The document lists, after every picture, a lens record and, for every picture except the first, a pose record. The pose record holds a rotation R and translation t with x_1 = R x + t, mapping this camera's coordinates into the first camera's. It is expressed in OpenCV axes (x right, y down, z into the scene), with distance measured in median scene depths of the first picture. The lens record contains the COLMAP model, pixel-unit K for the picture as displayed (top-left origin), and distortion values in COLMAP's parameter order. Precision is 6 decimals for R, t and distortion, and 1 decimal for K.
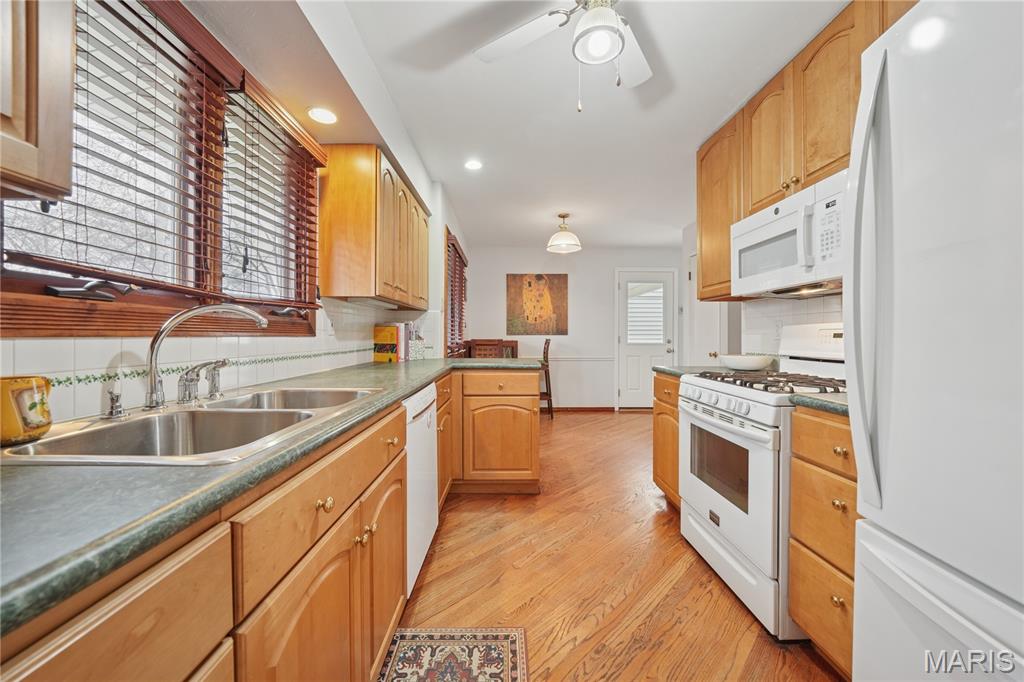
lens RADIAL K [[394.9, 0, 513.1], [0, 394.9, 339.8], [0, 0, 1]] dist [-0.008413, -0.000048]
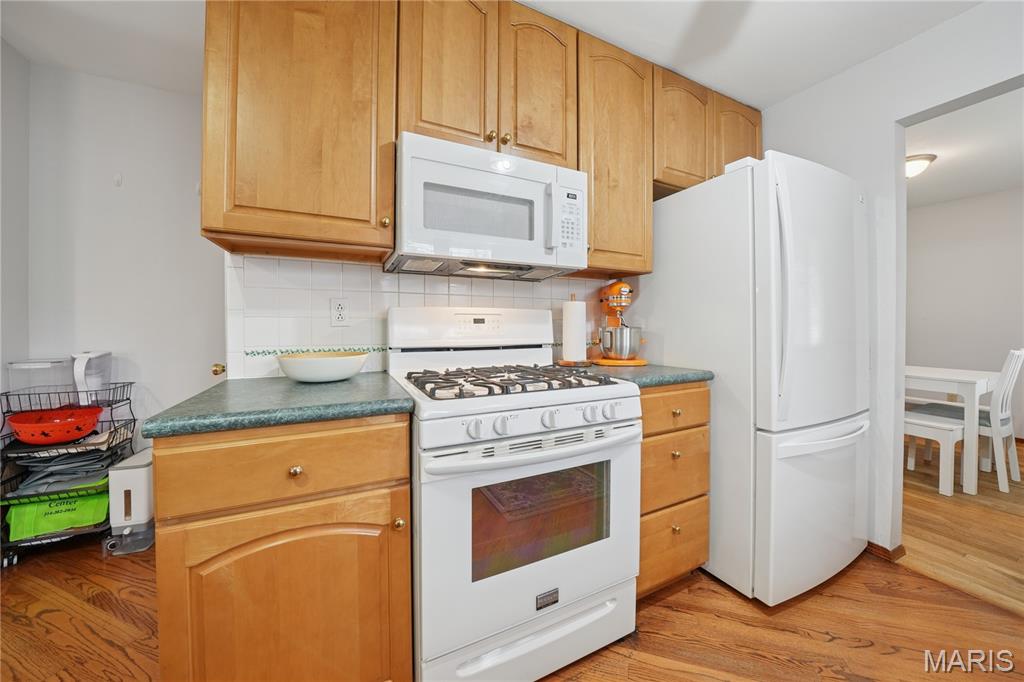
lens RADIAL K [[356.3, 0, 510.2], [0, 356.3, 328.8], [0, 0, 1]] dist [-0.011485, 0.000159]
pose [[-0.425982, -0.017179, 0.904568, 0.005754], [0.000026, 0.999819, 0.019000, -0.003348], [-0.904732, 0.008117, -0.425905, 0.502350]]
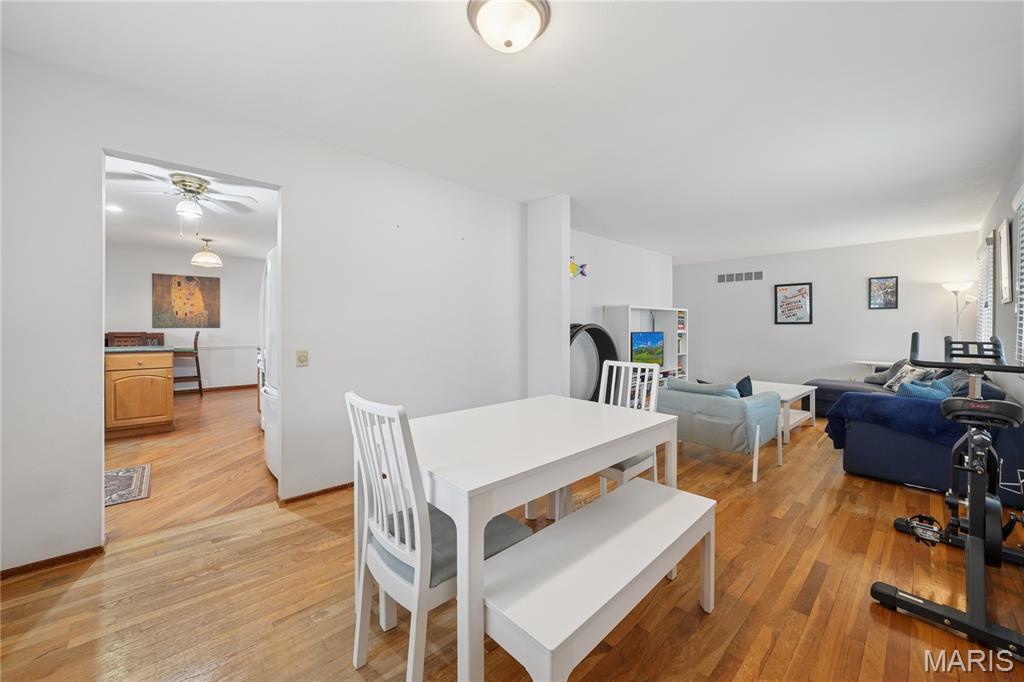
lens RADIAL K [[394.9, 0, 515.3], [0, 394.9, 328.5], [0, 0, 1]] dist [-0.008413, -0.000048]
pose [[0.756739, 0.001032, 0.653717, 0.049056], [-0.000026, 0.999999, -0.001549, -0.011277], [-0.653717, 0.001155, 0.756738, -0.705767]]
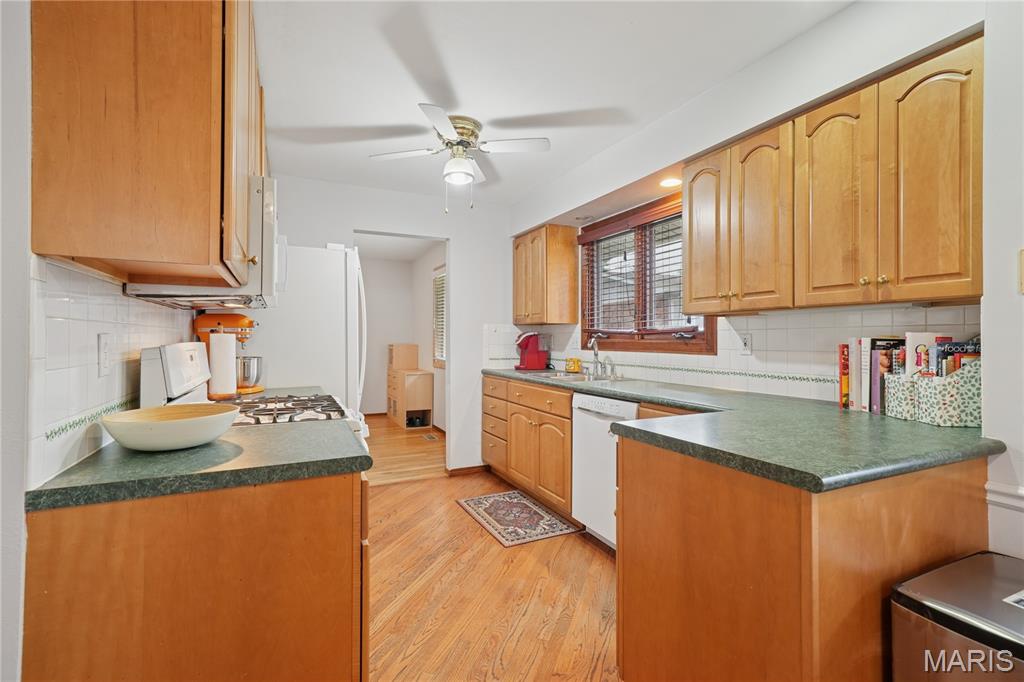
lens RADIAL K [[476.1, 0, 511.3], [0, 476.1, 340.6], [0, 0, 1]] dist [-0.000200, -0.000004]
pose [[-0.911215, -0.004641, -0.411905, 0.268889], [-0.004159, 0.999989, -0.002067, -0.019685], [0.411910, -0.000170, -0.911225, 0.938959]]
